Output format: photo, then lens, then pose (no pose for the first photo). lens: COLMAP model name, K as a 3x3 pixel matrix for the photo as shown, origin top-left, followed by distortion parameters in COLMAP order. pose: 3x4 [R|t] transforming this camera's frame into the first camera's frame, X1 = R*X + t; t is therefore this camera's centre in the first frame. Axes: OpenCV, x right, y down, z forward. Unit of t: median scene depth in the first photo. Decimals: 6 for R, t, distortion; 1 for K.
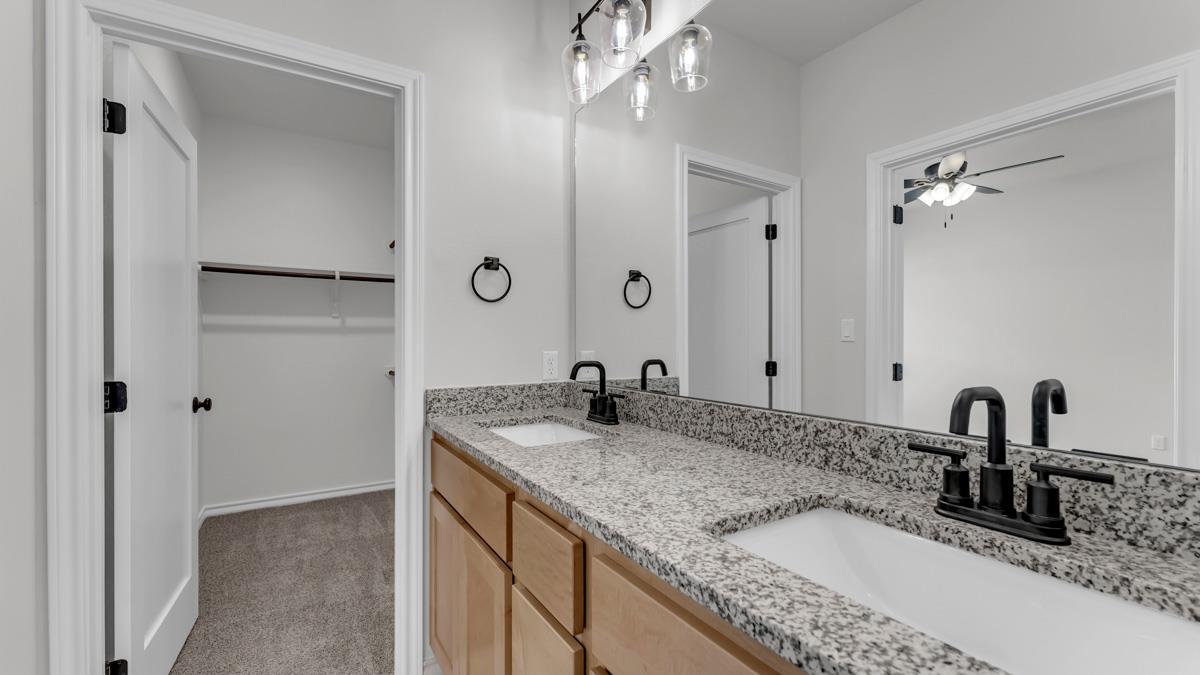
lens RADIAL K [[481.9, 0, 588.5], [0, 481.9, 341.8], [0, 0, 1]] dist [-0.002293, 0.000876]
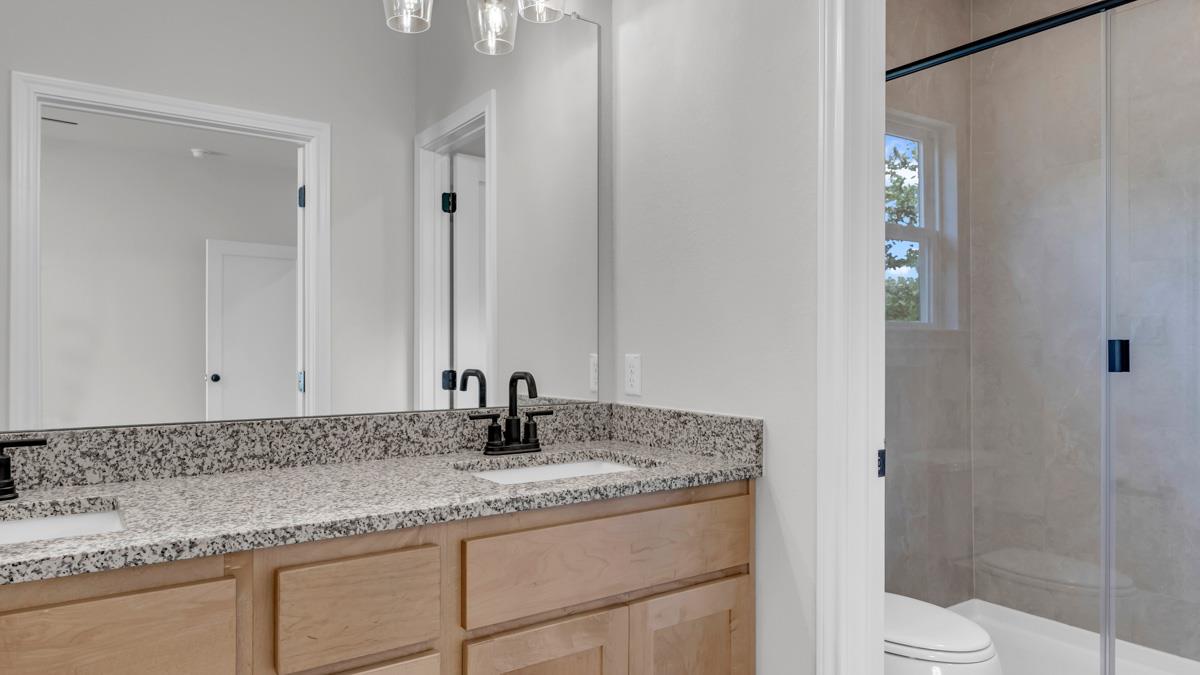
lens RADIAL K [[751.5, 0, 588.8], [0, 751.5, 344.1], [0, 0, 1]] dist [0.002246, -0.006084]
pose [[-0.061339, 0.001394, 0.998116, -1.258249], [-0.002047, 0.999997, -0.001523, -0.002542], [-0.998115, -0.002137, -0.061336, 0.605438]]
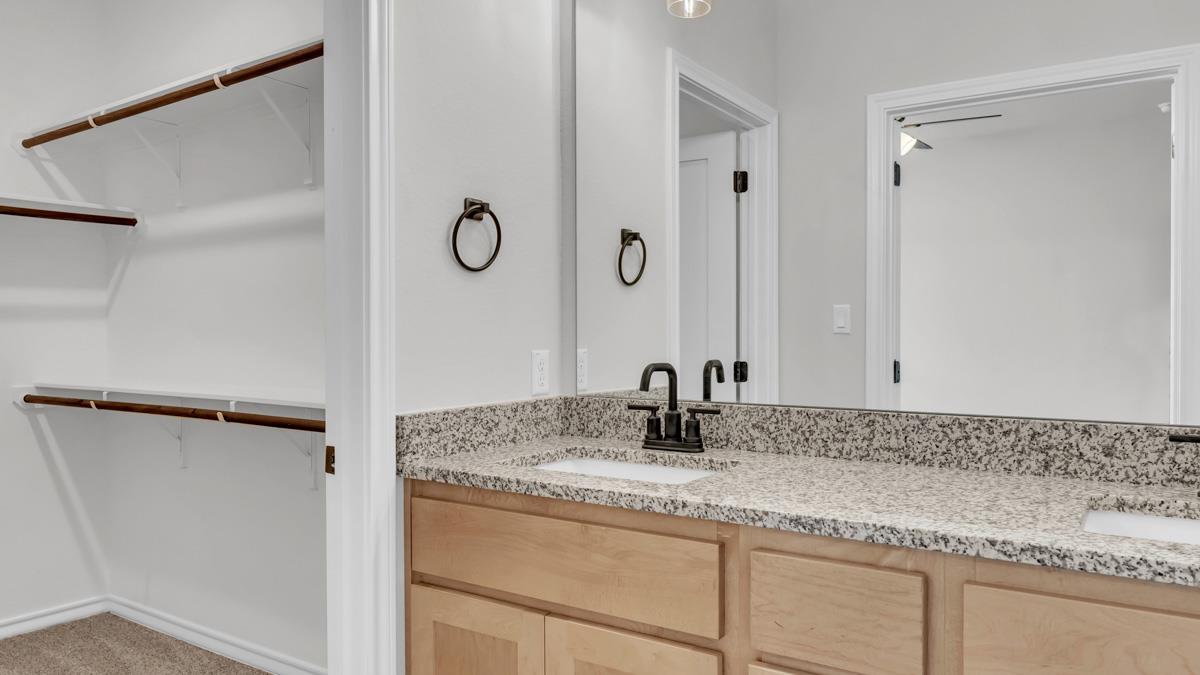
lens RADIAL K [[809.6, 0, 601.2], [0, 809.6, 340.5], [0, 0, 1]] dist [-0.005194, 0.001317]
pose [[0.909212, -0.005584, 0.416297, -0.864090], [0.002582, 0.999966, 0.007775, -0.002613], [-0.416326, -0.005995, 0.909196, -0.031153]]
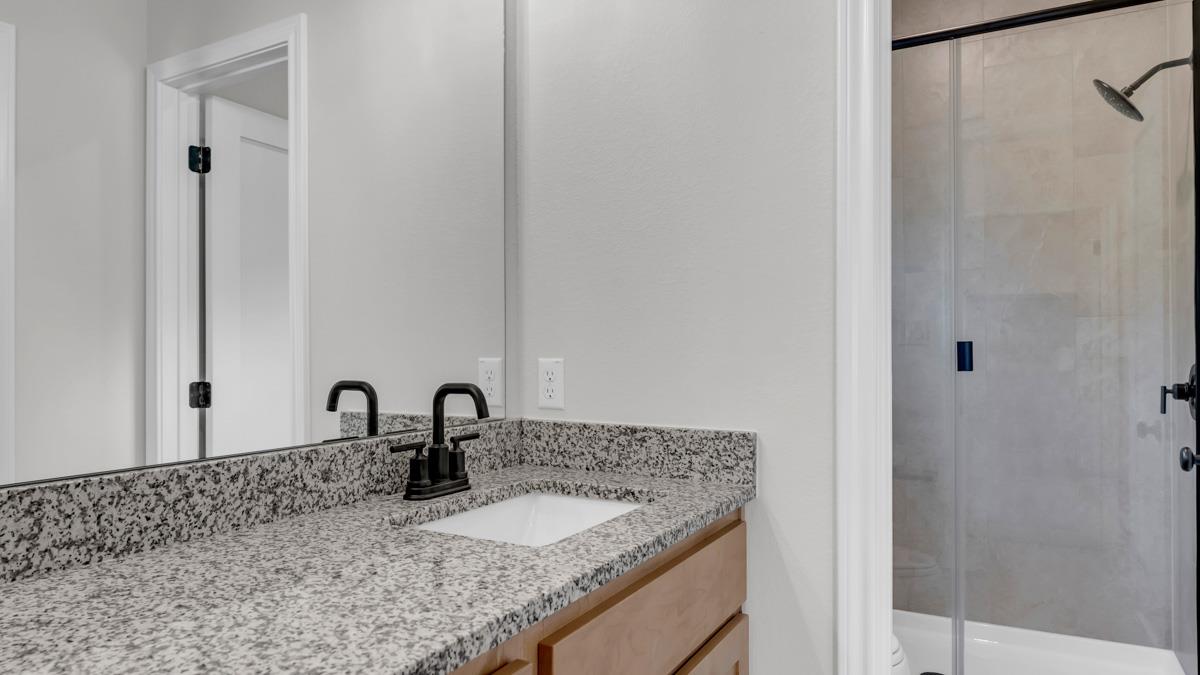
lens RADIAL K [[751.5, 0, 589.6], [0, 751.5, 347.2], [0, 0, 1]] dist [0.002246, -0.006084]
pose [[-0.488211, 0.002553, 0.872722, -0.733148], [0.000424, 0.999996, -0.002688, 0.000610], [-0.872725, -0.000943, -0.488211, 1.098080]]
